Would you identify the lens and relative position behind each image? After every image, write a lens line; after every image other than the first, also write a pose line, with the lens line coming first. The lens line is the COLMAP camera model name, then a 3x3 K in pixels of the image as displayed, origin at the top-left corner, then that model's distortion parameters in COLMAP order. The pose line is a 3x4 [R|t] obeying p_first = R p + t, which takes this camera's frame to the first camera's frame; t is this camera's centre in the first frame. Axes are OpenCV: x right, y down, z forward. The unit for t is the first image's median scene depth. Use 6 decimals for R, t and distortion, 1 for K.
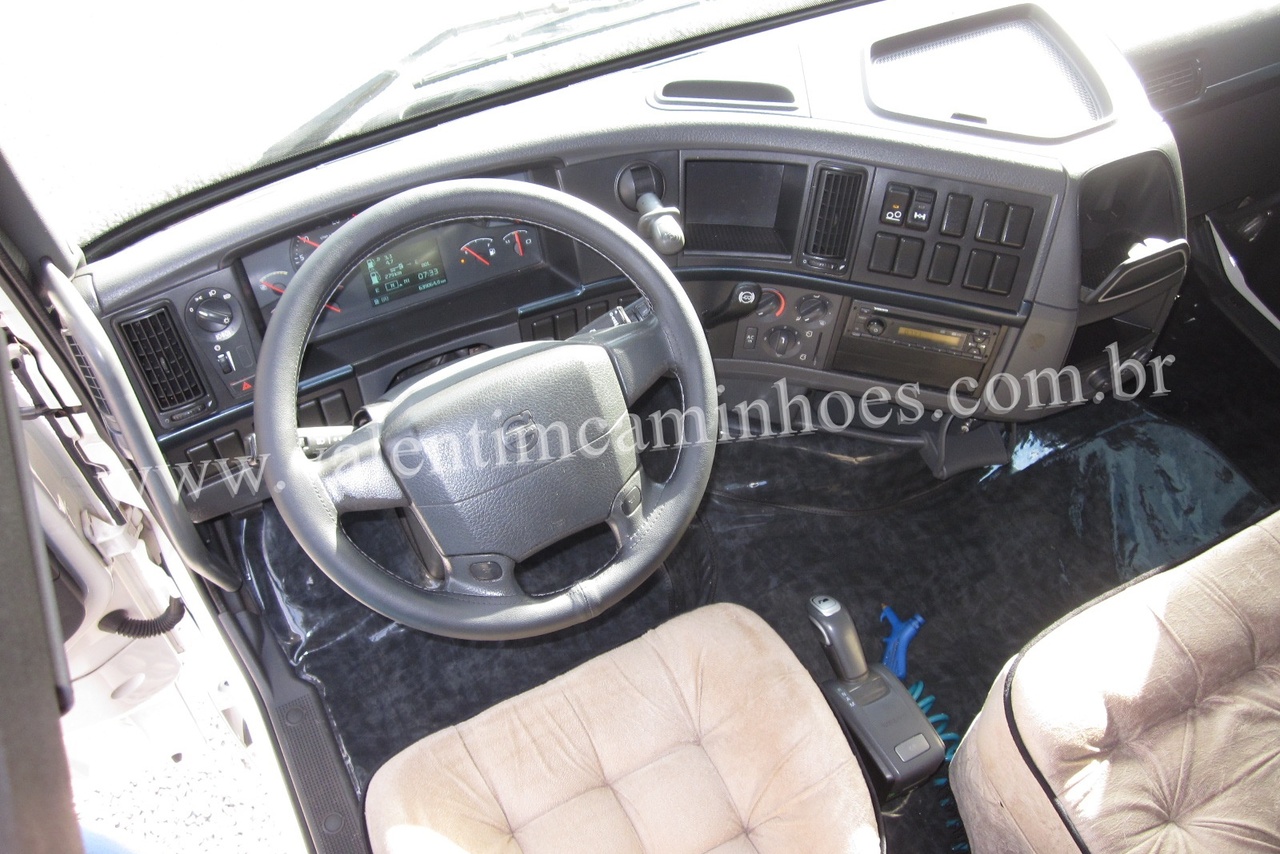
lens RADIAL K [[1064.9, 0, 640.0], [0, 1064.9, 427.0], [0, 0, 1]] dist [-0.038943, 0.004677]
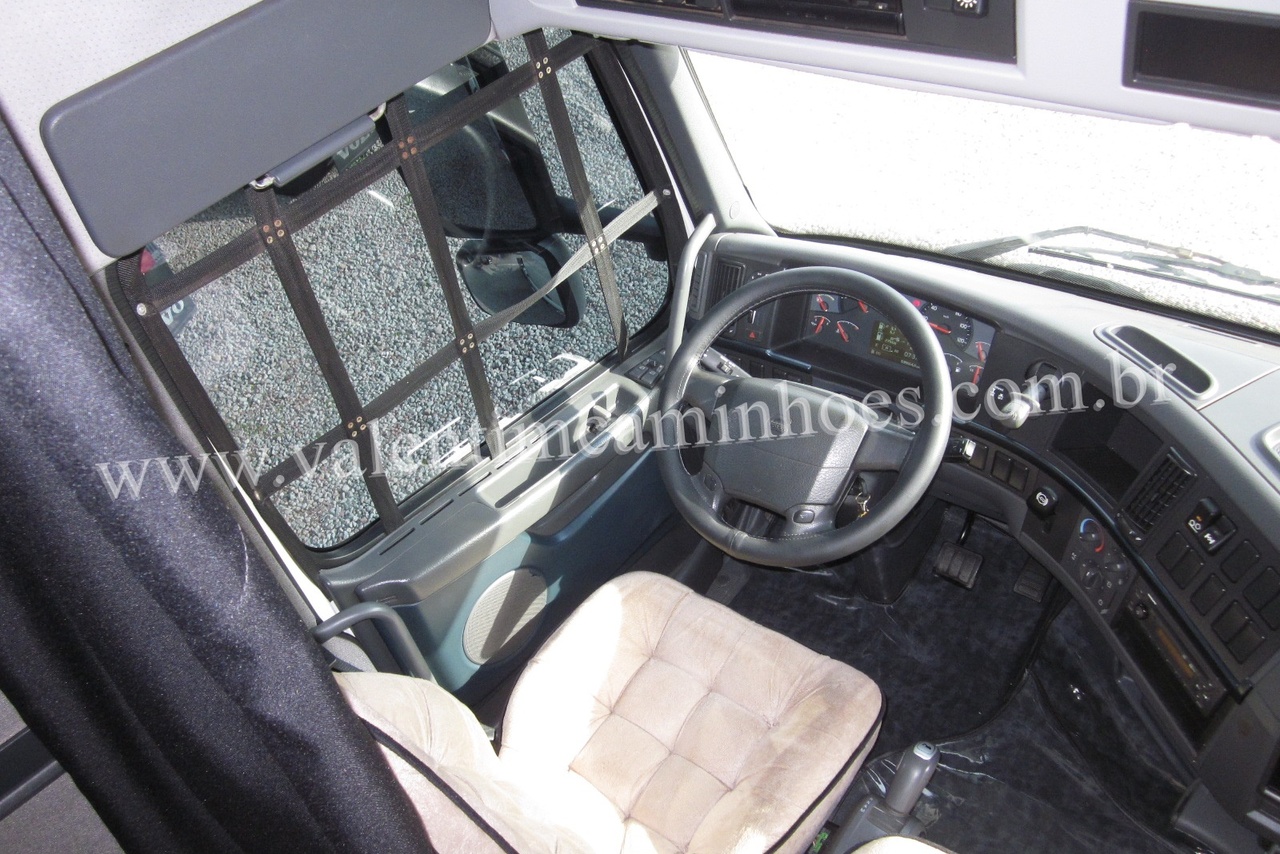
lens RADIAL K [[1064.9, 0, 640.0], [0, 1064.9, 427.0], [0, 0, 1]] dist [-0.038943, 0.004677]
pose [[0.387083, 0.536007, -0.750242, 0.716064], [-0.612061, 0.757919, 0.225702, -0.164124], [0.689600, 0.371828, 0.621446, -0.053512]]
